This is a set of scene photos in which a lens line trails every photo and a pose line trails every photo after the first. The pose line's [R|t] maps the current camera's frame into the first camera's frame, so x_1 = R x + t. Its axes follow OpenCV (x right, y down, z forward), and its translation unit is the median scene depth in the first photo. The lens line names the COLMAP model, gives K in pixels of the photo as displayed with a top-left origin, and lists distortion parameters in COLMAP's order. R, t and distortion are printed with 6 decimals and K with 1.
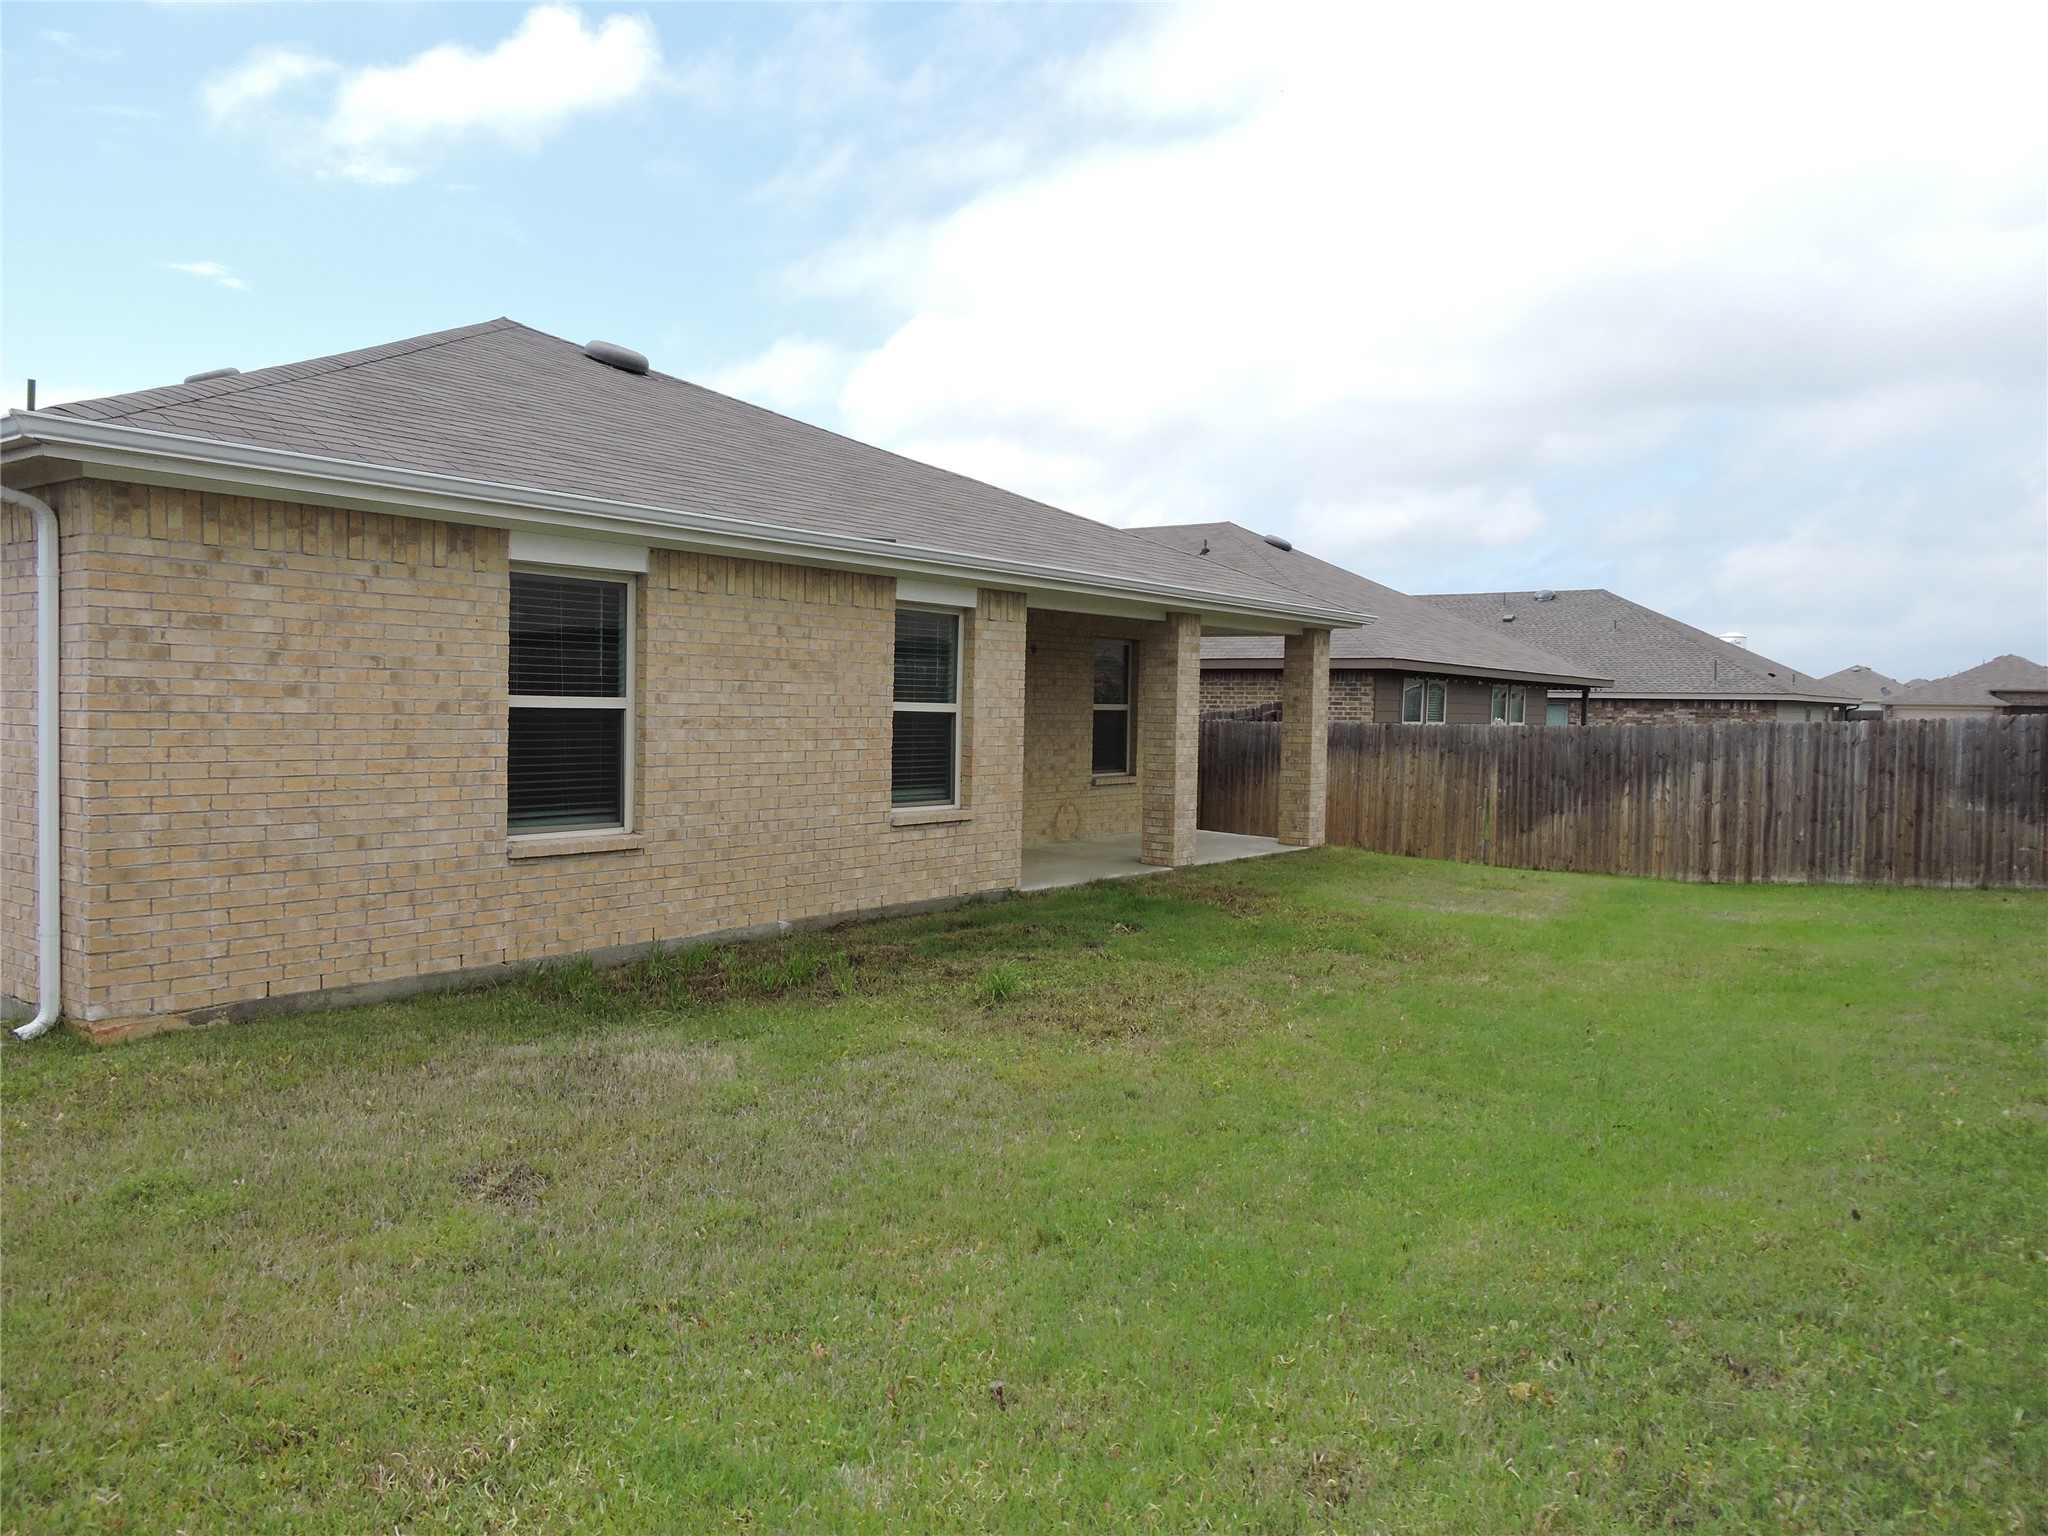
lens RADIAL K [[1463.2, 0, 1027.0], [0, 1463.2, 770.1], [0, 0, 1]] dist [-0.001740, -0.000611]
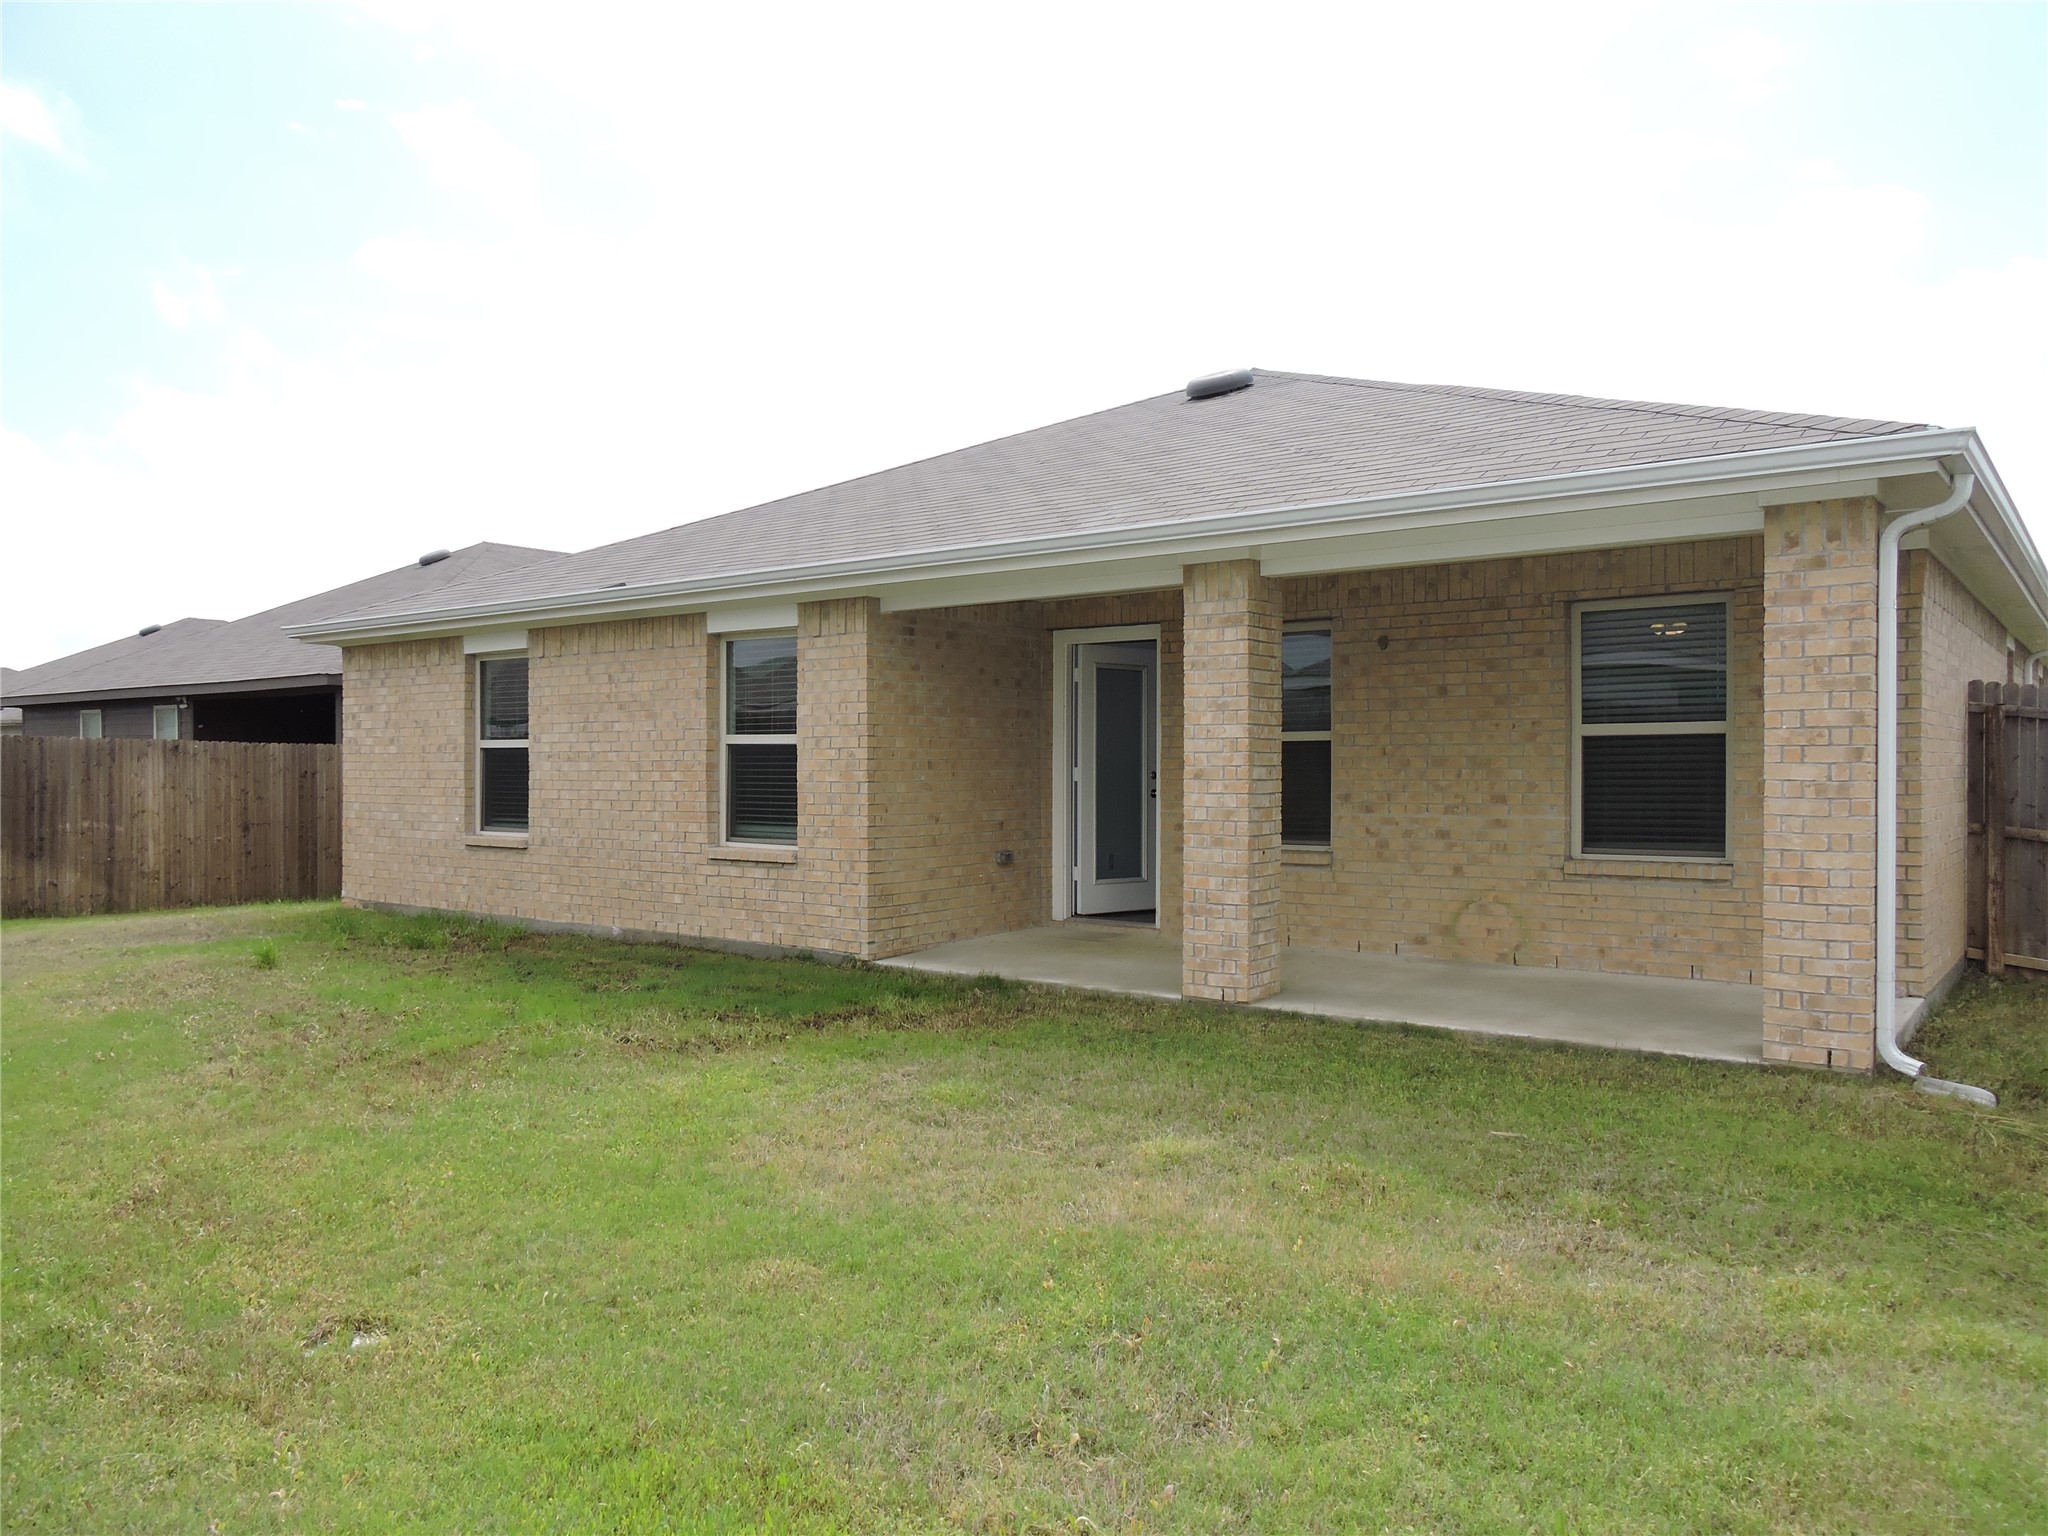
lens RADIAL K [[1459.5, 0, 1029.0], [0, 1459.5, 776.7], [0, 0, 1]] dist [0.003582, -0.001728]
pose [[-0.021773, -0.009850, -0.999714, 0.957604], [-0.043614, 0.999009, -0.008894, -0.019535], [0.998811, 0.043408, -0.022181, 1.311451]]
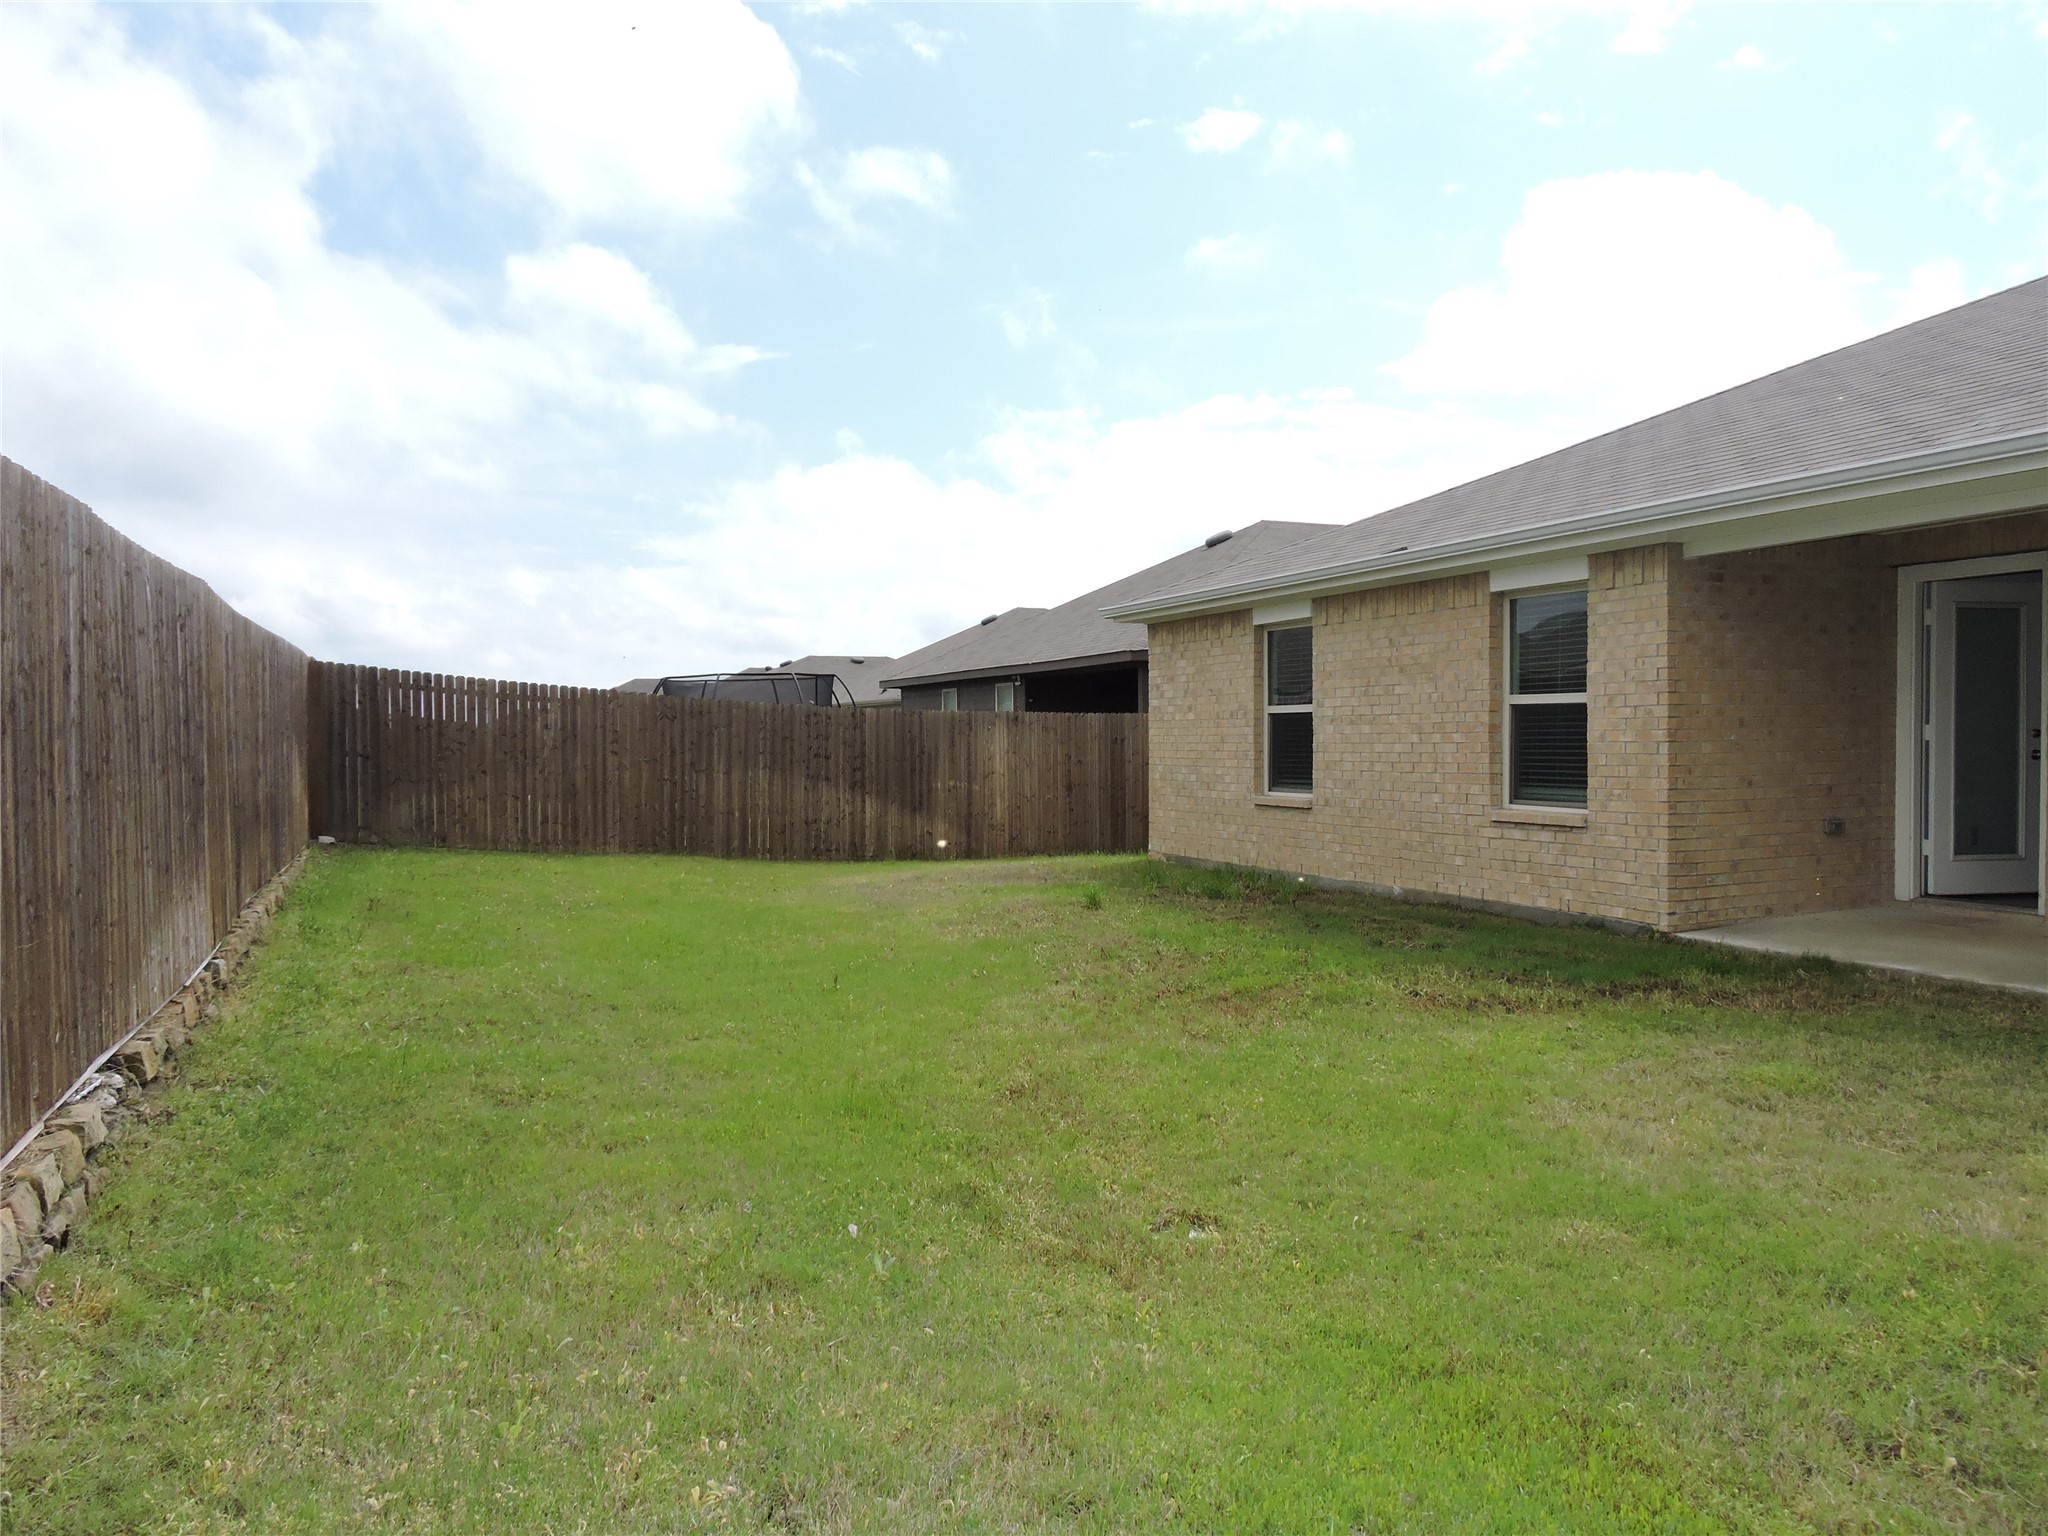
lens RADIAL K [[1463.2, 0, 1027.0], [0, 1463.2, 770.1], [0, 0, 1]] dist [-0.001740, -0.000611]
pose [[-0.509040, 0.006253, -0.860720, 0.974636], [-0.037393, 0.998869, 0.029372, -0.014082], [0.859930, 0.047136, -0.508231, 1.303276]]
